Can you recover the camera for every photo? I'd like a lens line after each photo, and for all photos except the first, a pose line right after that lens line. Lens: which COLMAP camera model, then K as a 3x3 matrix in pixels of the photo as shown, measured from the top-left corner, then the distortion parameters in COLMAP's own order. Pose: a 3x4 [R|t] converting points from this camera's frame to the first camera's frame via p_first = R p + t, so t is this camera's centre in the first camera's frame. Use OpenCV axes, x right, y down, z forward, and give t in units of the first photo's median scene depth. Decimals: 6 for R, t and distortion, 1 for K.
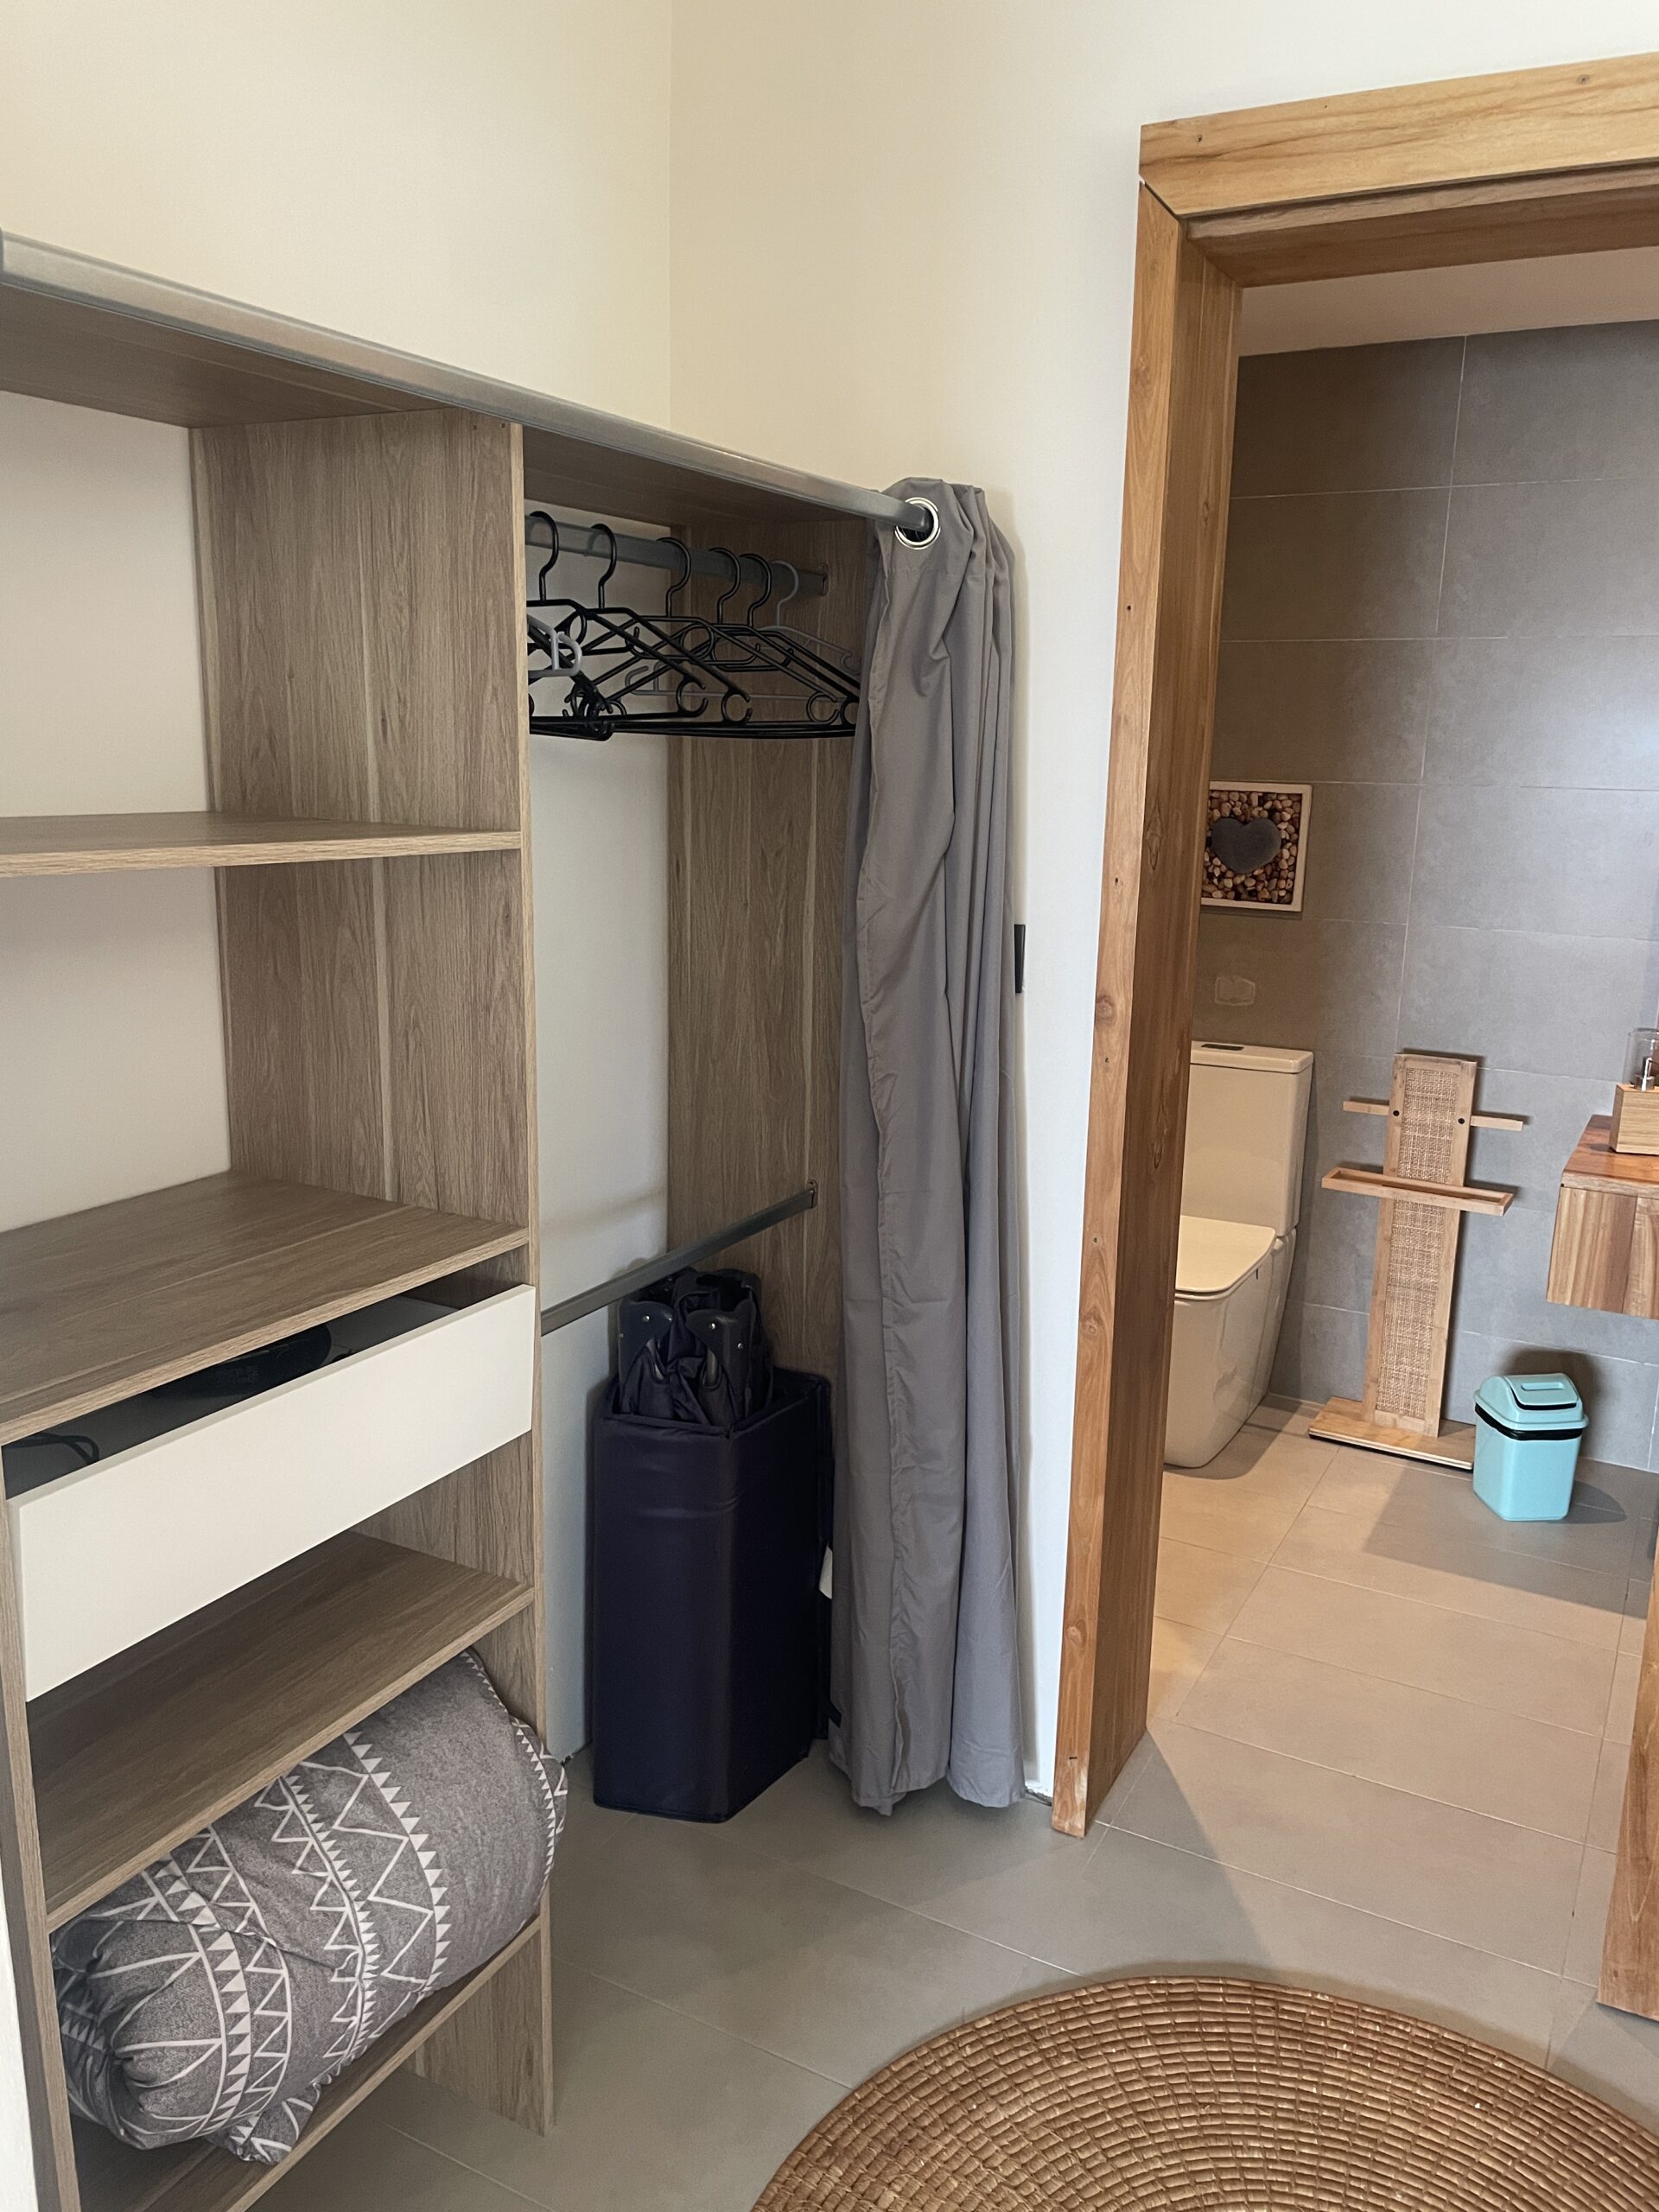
lens RADIAL K [[1694.8, 0, 845.7], [0, 1694.8, 1093.5], [0, 0, 1]] dist [-0.032267, 0.012830]
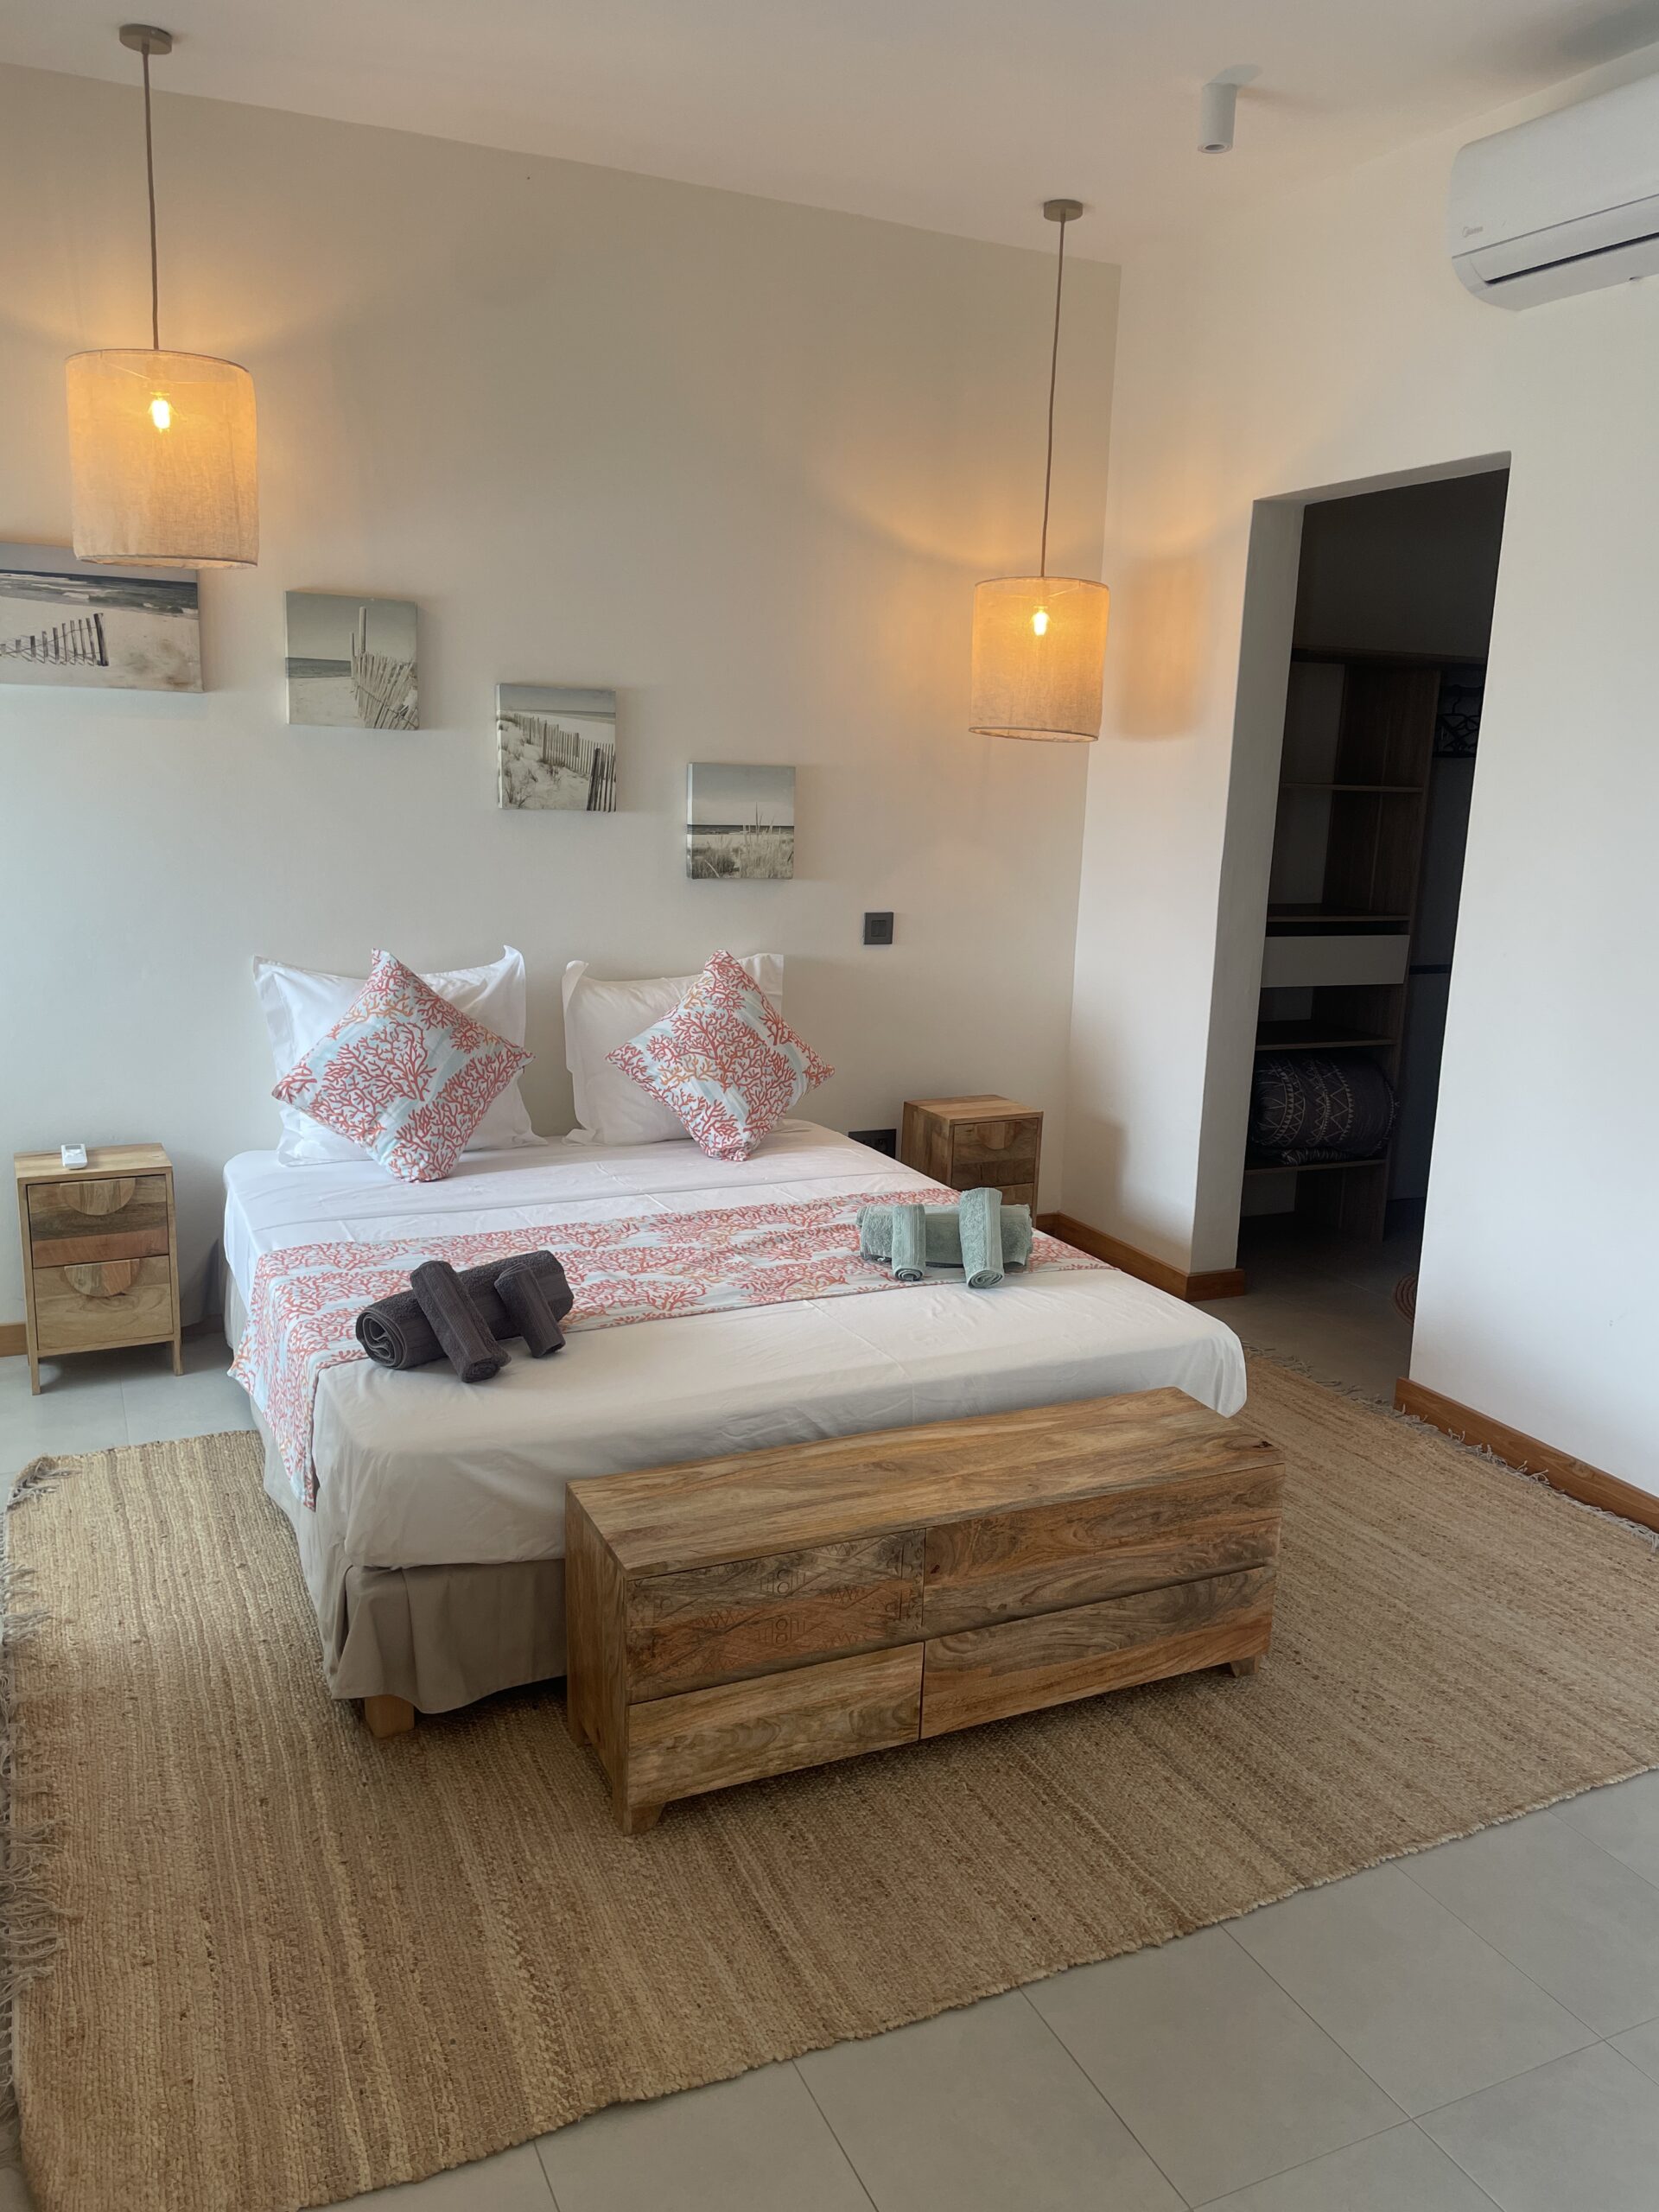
lens RADIAL K [[1694.8, 0, 829.9], [0, 1694.8, 1107.8], [0, 0, 1]] dist [-0.032267, 0.012830]
pose [[0.807400, 0.138402, -0.573542, 0.232337], [-0.140662, 0.989221, 0.040693, 0.138379], [0.572992, 0.047820, 0.818165, -0.639519]]
